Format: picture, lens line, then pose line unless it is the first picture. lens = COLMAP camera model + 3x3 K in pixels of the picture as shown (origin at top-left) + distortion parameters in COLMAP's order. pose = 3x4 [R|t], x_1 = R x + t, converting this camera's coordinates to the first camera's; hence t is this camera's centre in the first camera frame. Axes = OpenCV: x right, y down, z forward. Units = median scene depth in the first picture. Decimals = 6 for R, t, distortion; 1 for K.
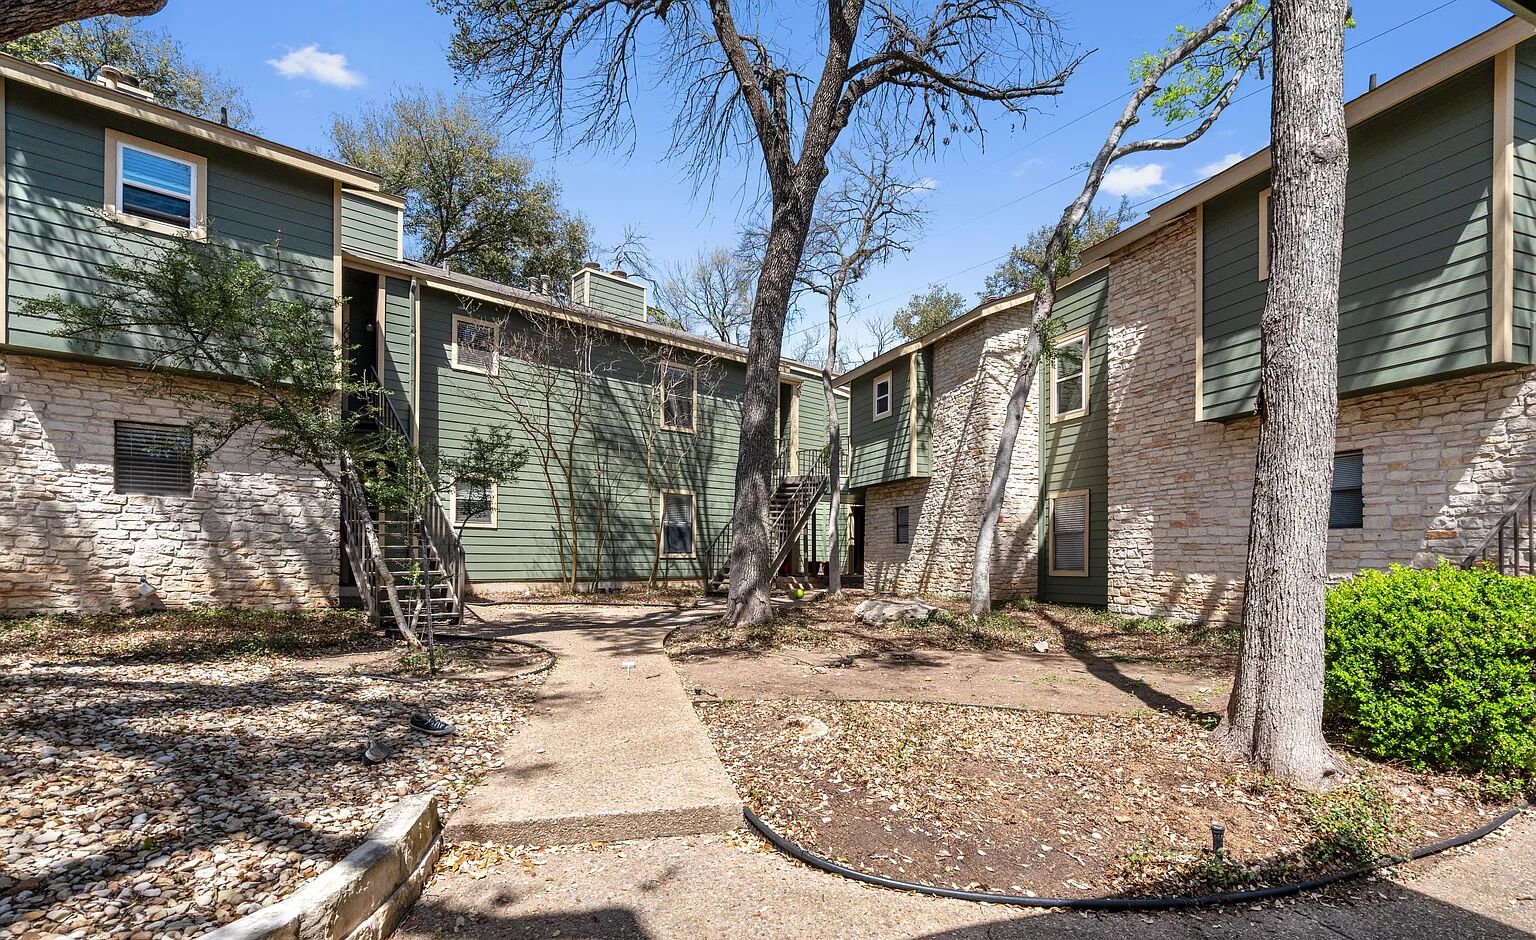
lens RADIAL K [[616.9, 0, 768.0], [0, 616.9, 470.0], [0, 0, 1]] dist [-0.000282, -0.000009]
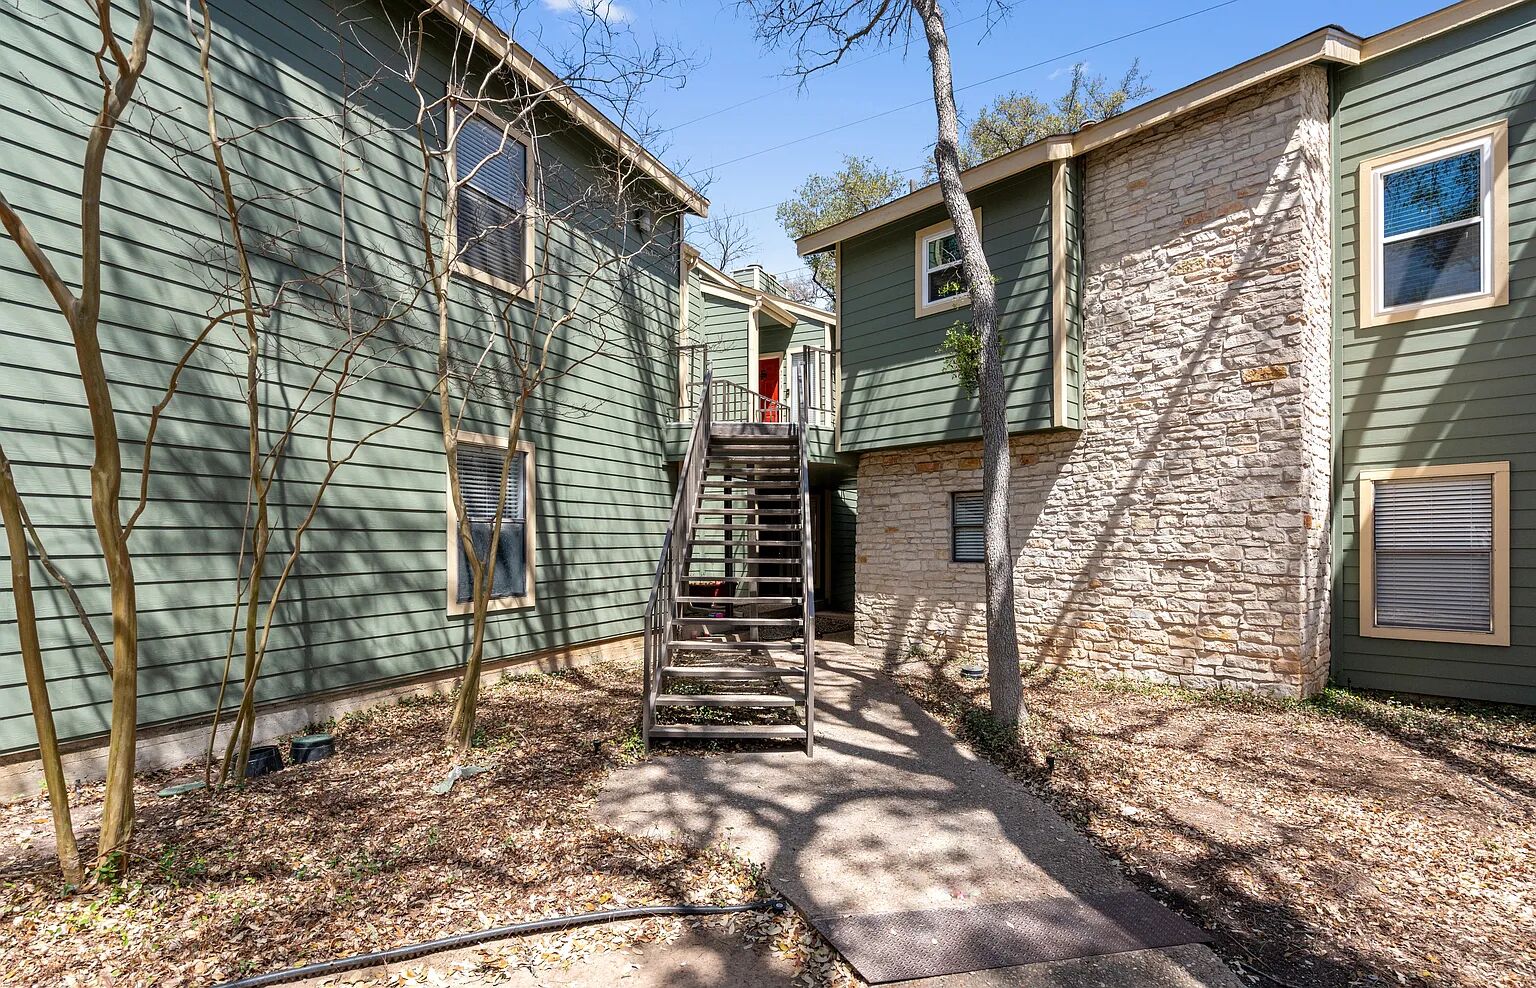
lens RADIAL K [[695.0, 0, 768.0], [0, 695.0, 494.0], [0, 0, 1]] dist [0.004078, 0.000625]
pose [[0.924230, 0.017067, 0.381456, -0.160124], [-0.042596, 0.997373, 0.058583, 0.037673], [-0.379454, -0.070392, 0.922529, 0.556493]]
